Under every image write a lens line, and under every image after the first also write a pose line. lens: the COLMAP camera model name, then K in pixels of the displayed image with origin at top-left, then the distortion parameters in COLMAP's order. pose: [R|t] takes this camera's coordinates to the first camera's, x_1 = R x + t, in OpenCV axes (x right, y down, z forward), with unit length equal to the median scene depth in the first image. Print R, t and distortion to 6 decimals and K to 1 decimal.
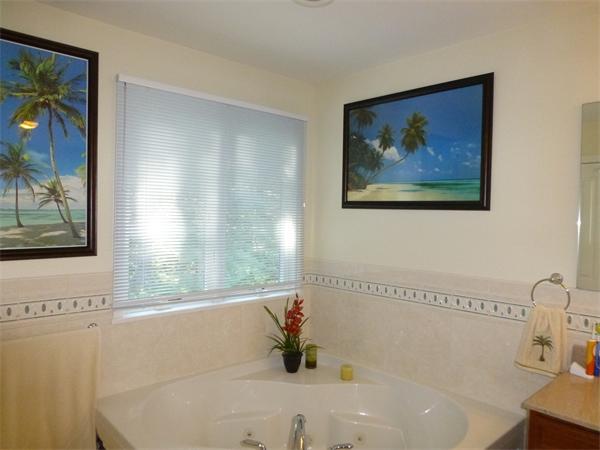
lens RADIAL K [[427.8, 0, 300.7], [0, 427.8, 210.0], [0, 0, 1]] dist [0.000234, 0.002593]
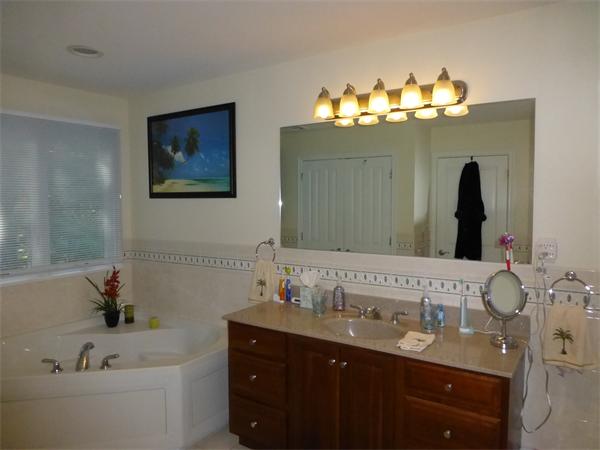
lens RADIAL K [[427.8, 0, 300.7], [0, 427.8, 210.0], [0, 0, 1]] dist [0.000234, 0.002593]
pose [[0.976683, -0.037685, 0.211355, 0.283328], [0.029388, 0.998674, 0.042260, -0.010611], [-0.212668, -0.035063, 0.976495, -0.377748]]
